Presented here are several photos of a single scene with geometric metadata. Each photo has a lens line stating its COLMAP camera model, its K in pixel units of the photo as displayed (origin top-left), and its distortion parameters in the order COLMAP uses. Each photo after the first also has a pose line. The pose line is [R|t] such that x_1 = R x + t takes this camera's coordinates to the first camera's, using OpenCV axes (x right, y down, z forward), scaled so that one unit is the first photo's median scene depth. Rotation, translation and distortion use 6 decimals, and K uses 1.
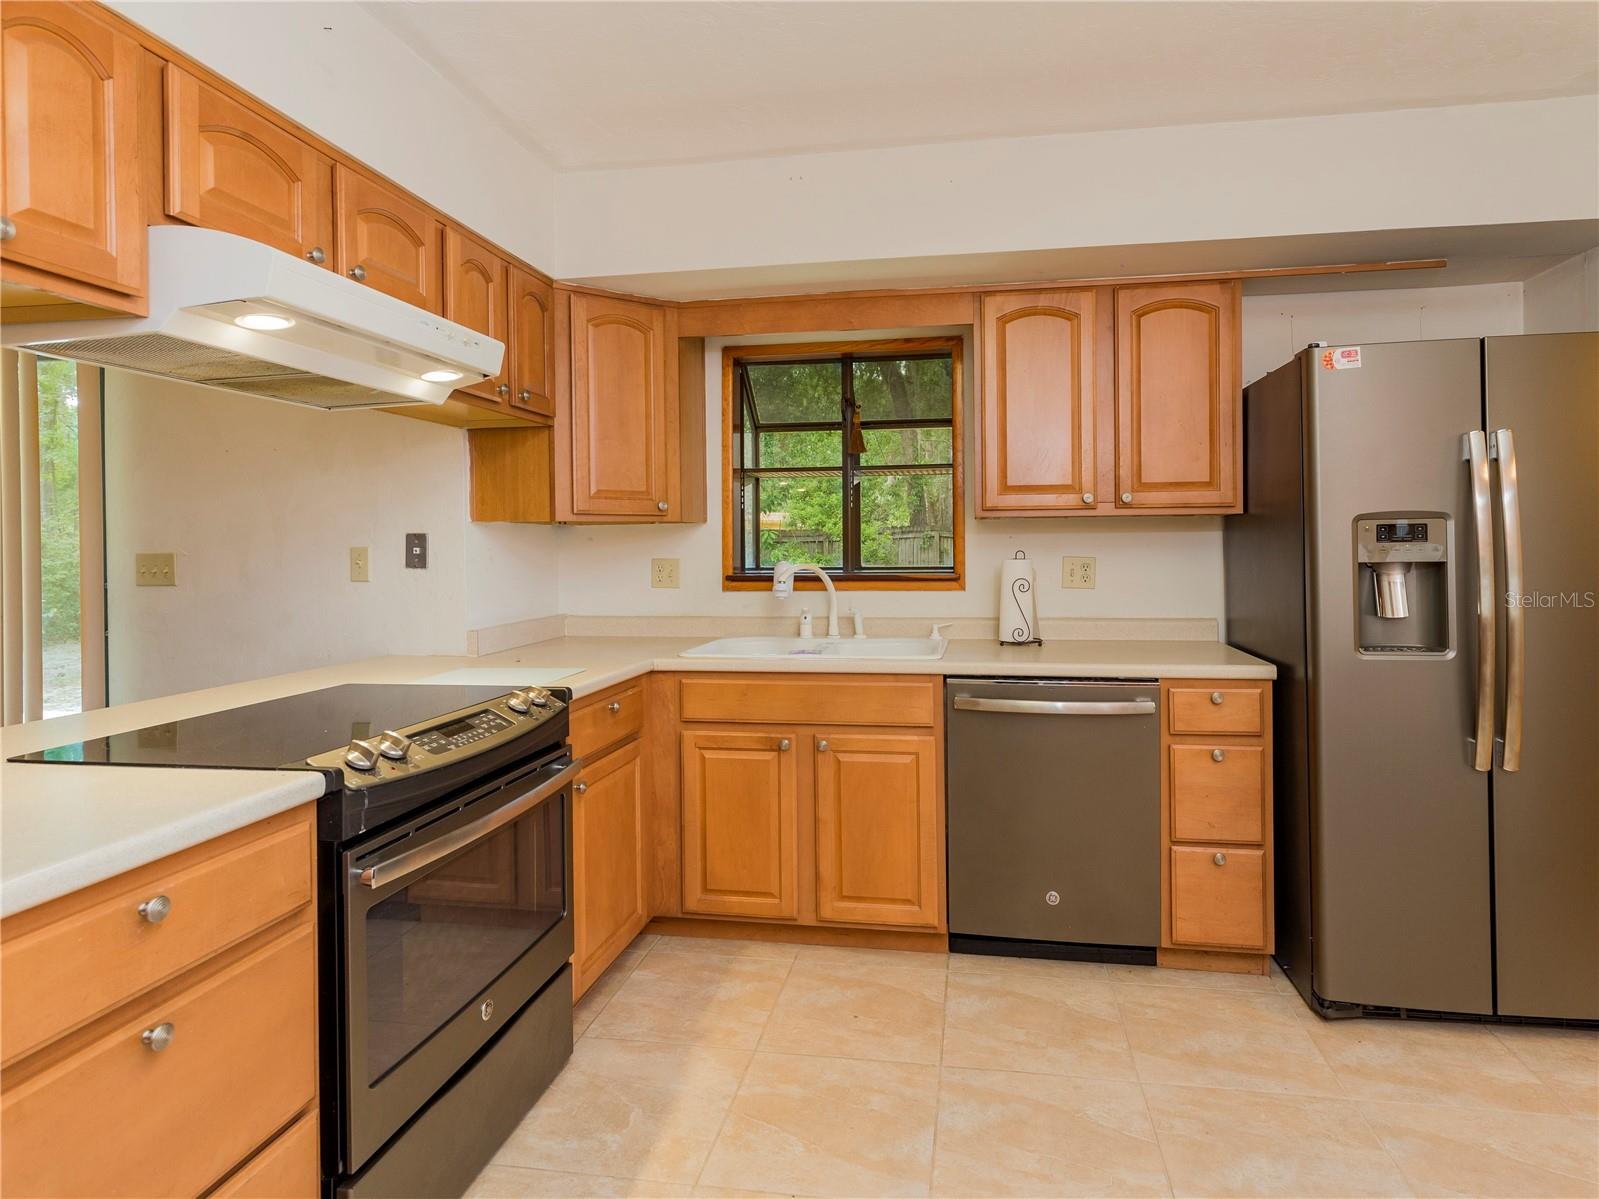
lens RADIAL K [[872.2, 0, 892.8], [0, 872.2, 560.6], [0, 0, 1]] dist [0.005713, 0.001200]
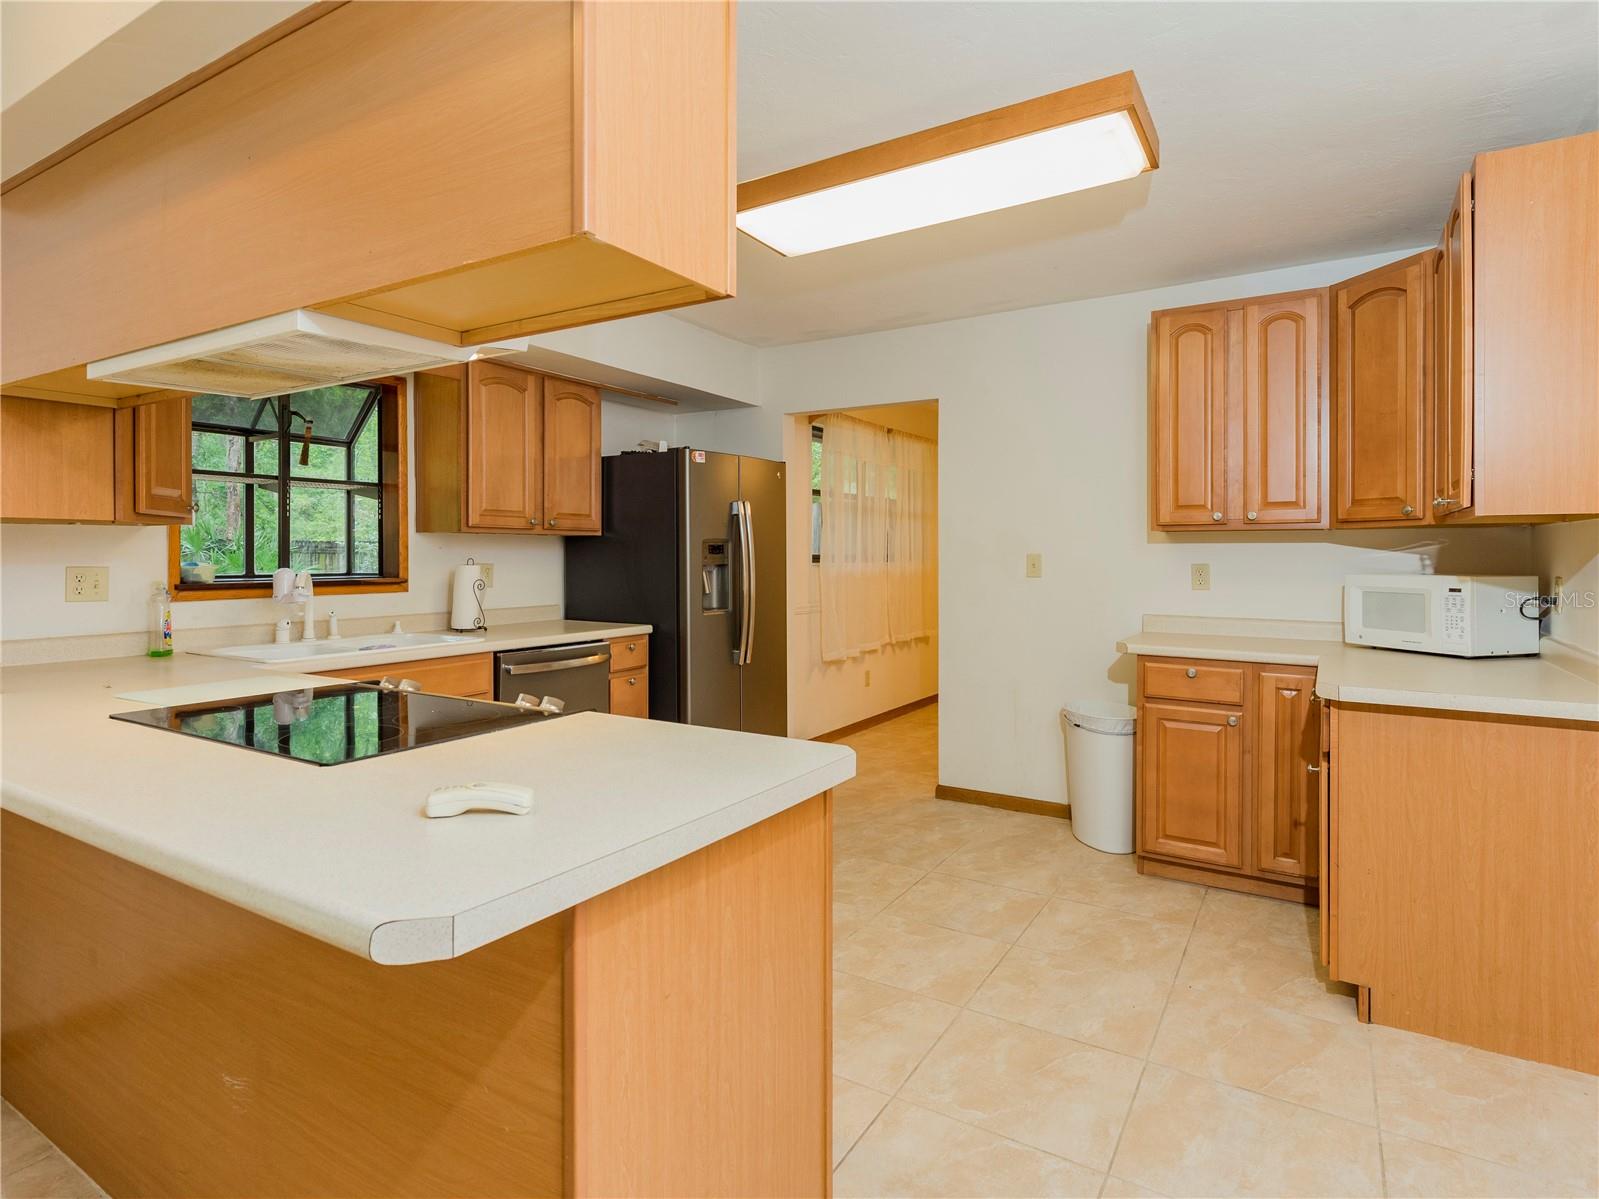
lens RADIAL K [[872.2, 0, 797.6], [0, 872.2, 595.0], [0, 0, 1]] dist [0.005713, 0.001200]
pose [[0.373172, -0.034290, 0.927128, -0.935573], [0.011478, 0.999411, 0.032344, 0.006865], [-0.927691, -0.001428, 0.373345, 0.074399]]
